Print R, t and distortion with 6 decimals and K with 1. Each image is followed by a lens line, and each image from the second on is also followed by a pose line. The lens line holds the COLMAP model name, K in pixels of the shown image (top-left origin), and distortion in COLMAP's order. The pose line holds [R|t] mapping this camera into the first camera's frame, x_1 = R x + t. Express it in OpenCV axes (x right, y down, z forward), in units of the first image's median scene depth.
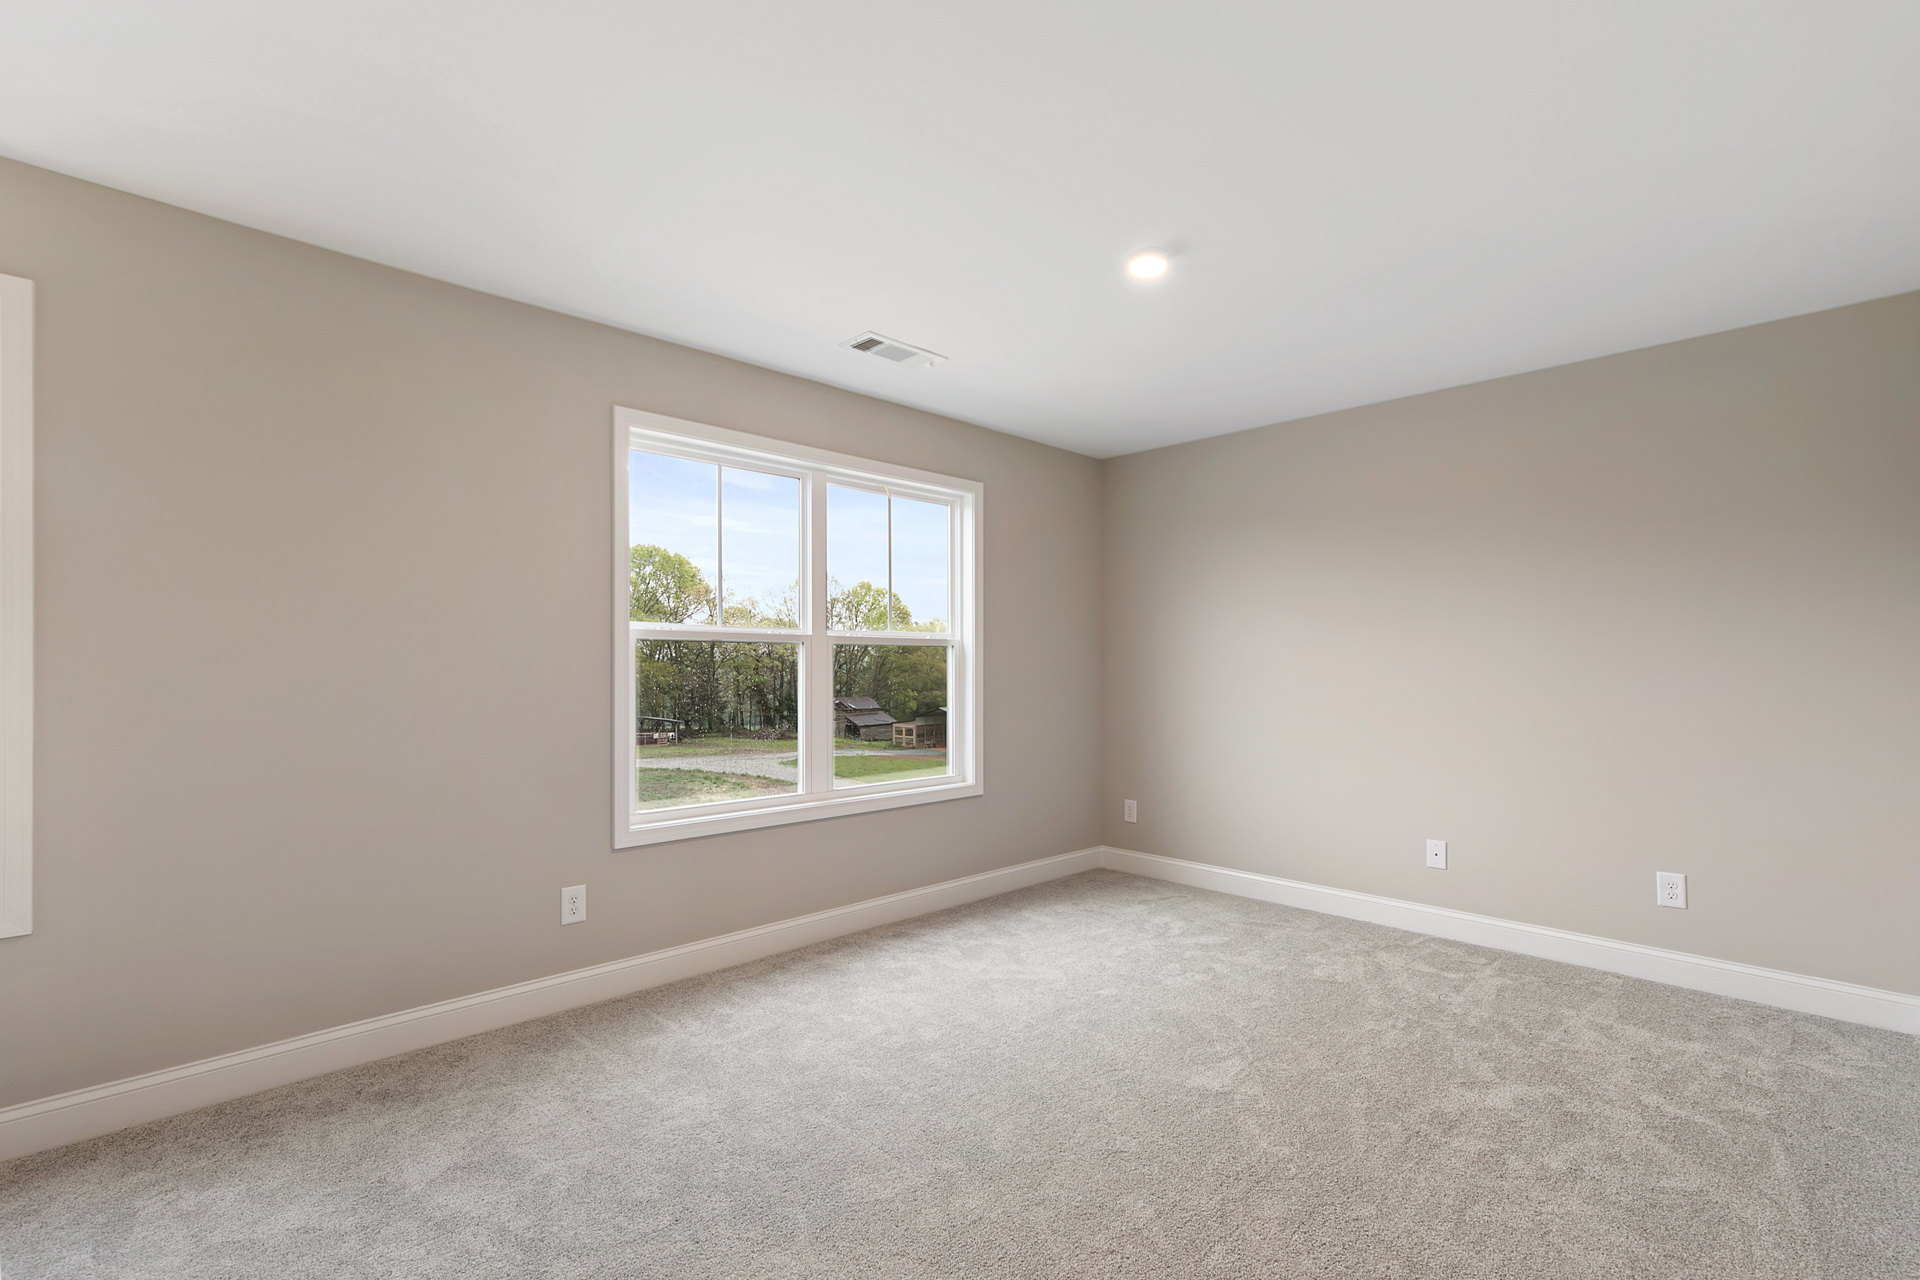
lens RADIAL K [[874.2, 0, 964.8], [0, 874.2, 651.9], [0, 0, 1]] dist [0.011322, 0.000100]
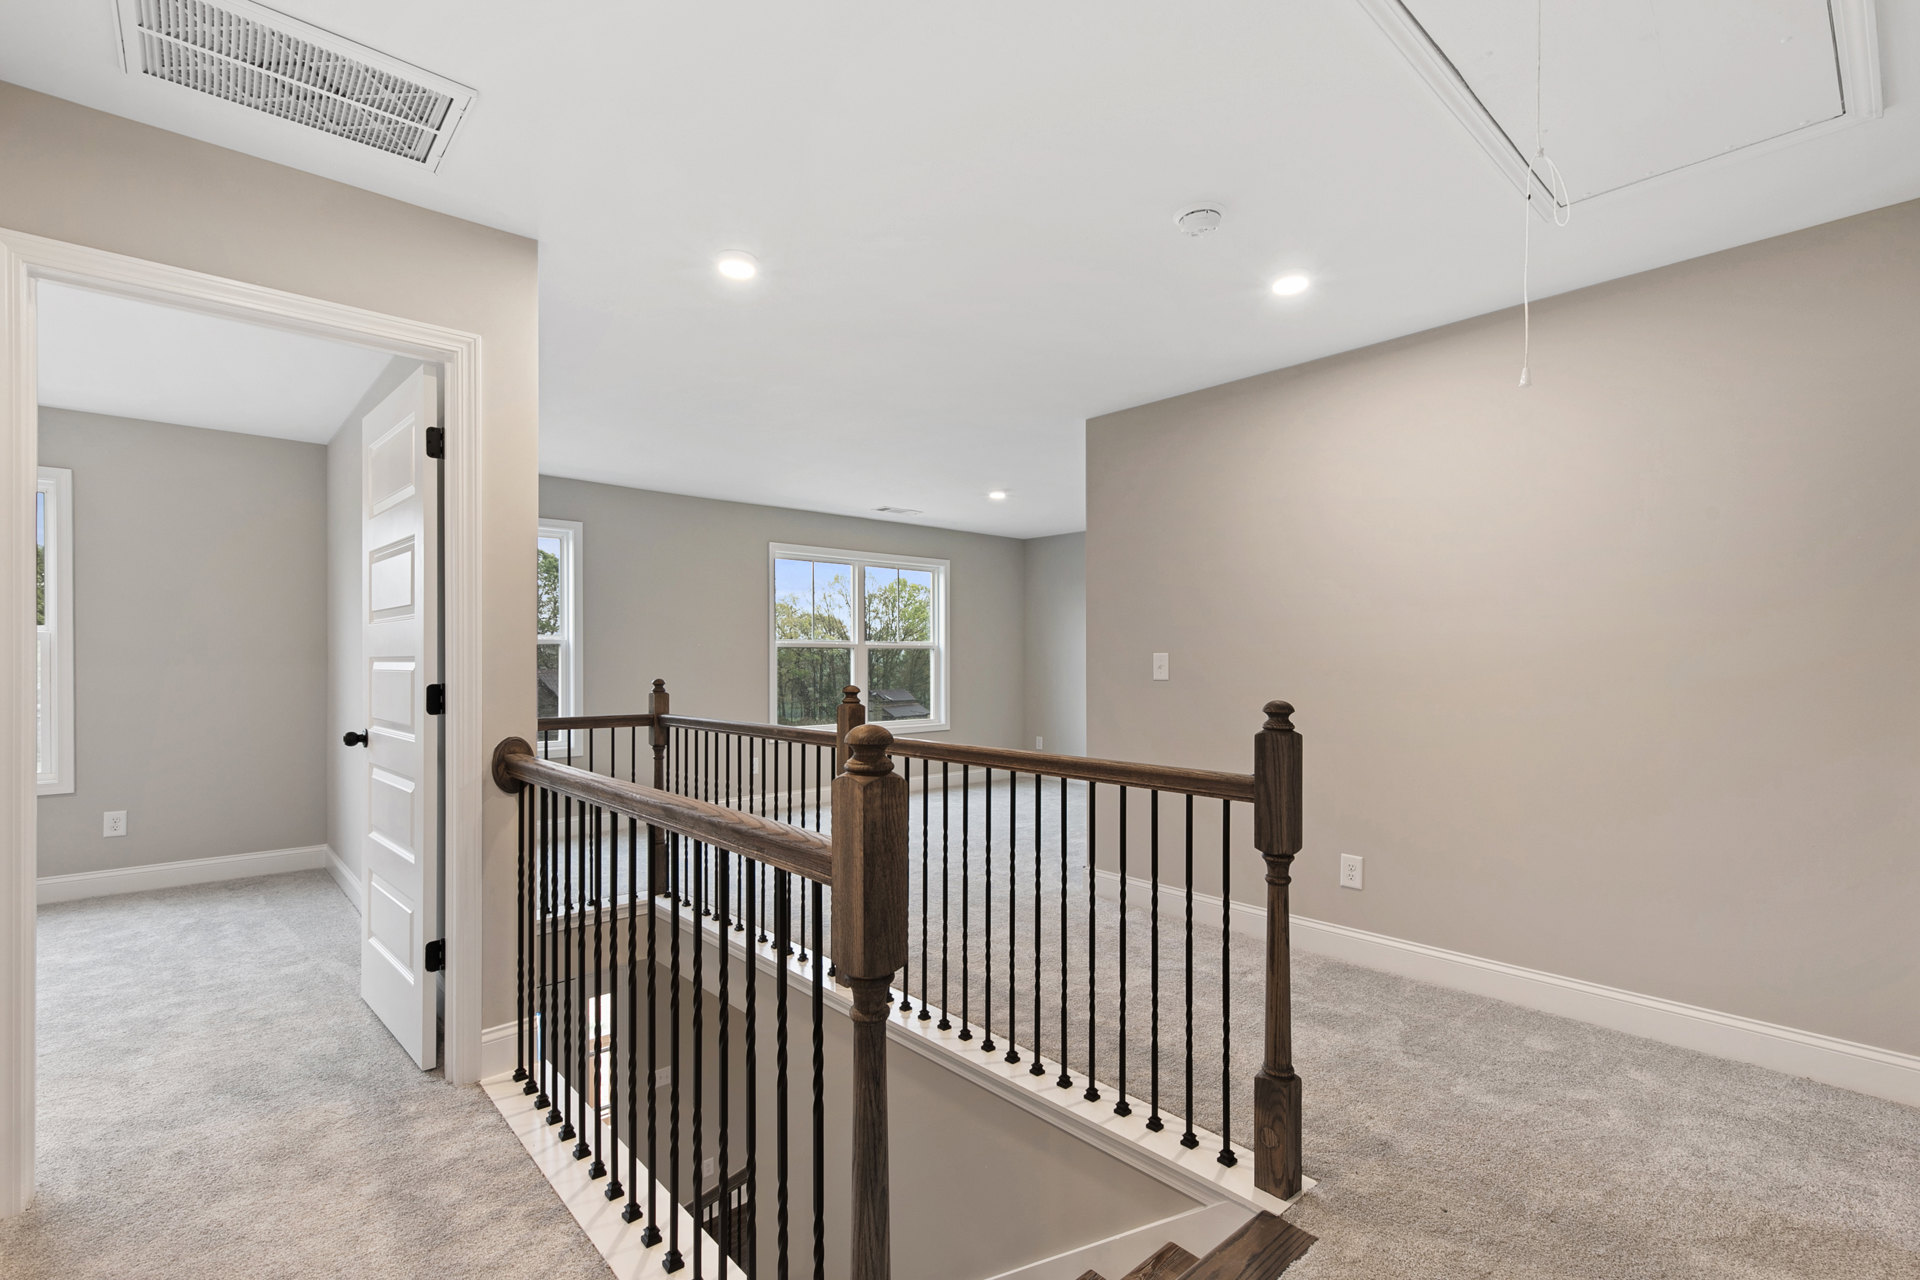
lens RADIAL K [[874.2, 0, 959.8], [0, 874.2, 640.9], [0, 0, 1]] dist [0.011322, 0.000100]
pose [[0.998866, -0.001096, -0.047588, 0.088310], [0.000851, 0.999986, -0.005177, -0.008845], [0.047593, 0.005130, 0.998854, -0.578705]]
